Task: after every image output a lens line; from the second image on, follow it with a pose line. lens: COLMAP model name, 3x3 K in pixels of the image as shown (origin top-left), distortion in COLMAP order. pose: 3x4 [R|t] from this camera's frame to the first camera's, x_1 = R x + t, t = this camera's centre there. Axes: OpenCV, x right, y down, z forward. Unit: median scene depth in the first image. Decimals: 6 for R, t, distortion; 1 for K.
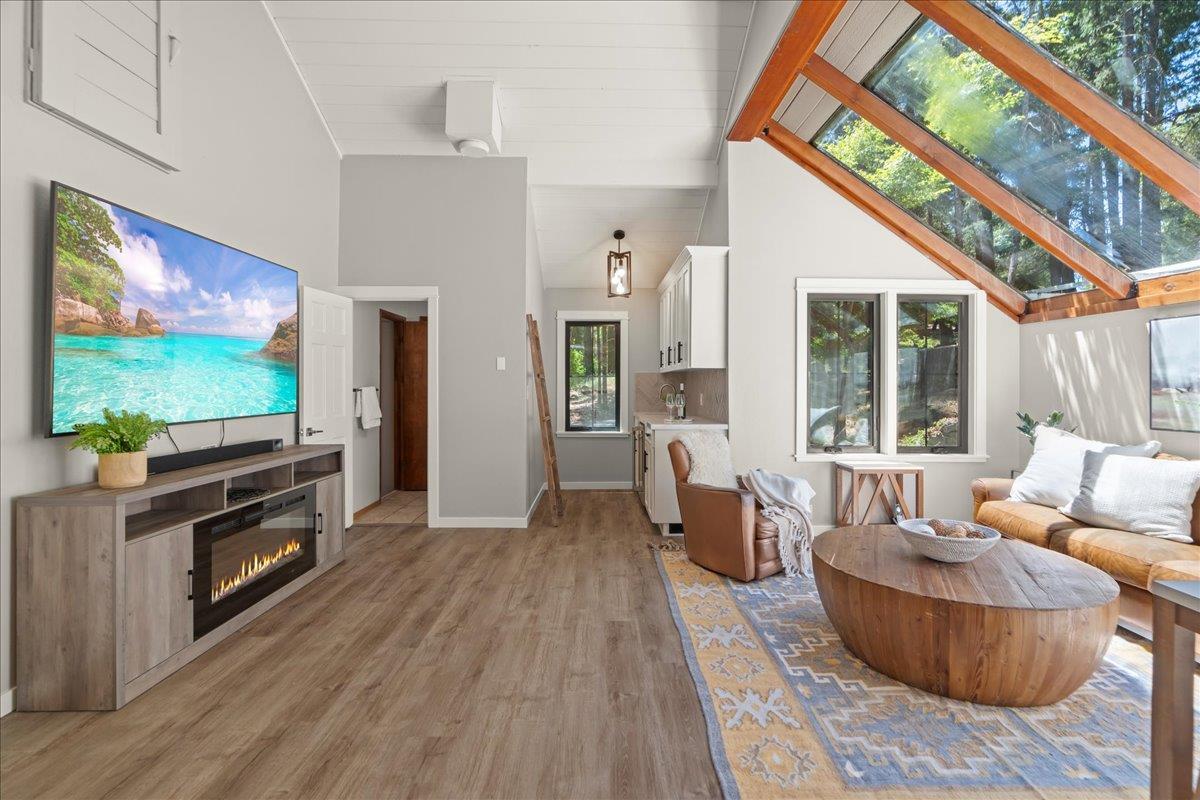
lens RADIAL K [[536.6, 0, 606.9], [0, 536.6, 383.3], [0, 0, 1]] dist [-0.015897, 0.004712]
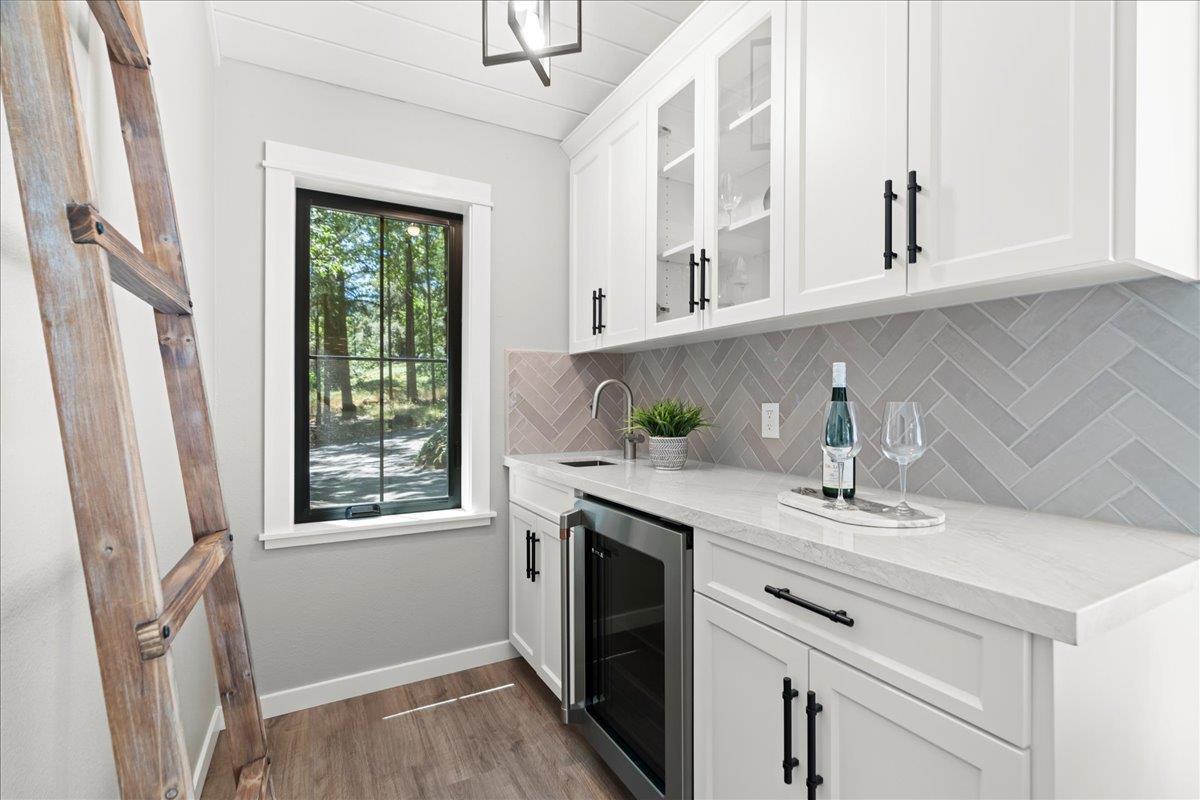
lens RADIAL K [[543.0, 0, 606.7], [0, 543.0, 408.7], [0, 0, 1]] dist [-0.017236, 0.012220]
pose [[0.884389, -0.000096, 0.466750, -0.063642], [-0.004237, 0.999957, 0.008234, 0.016839], [-0.466731, -0.009260, 0.884351, 0.630644]]
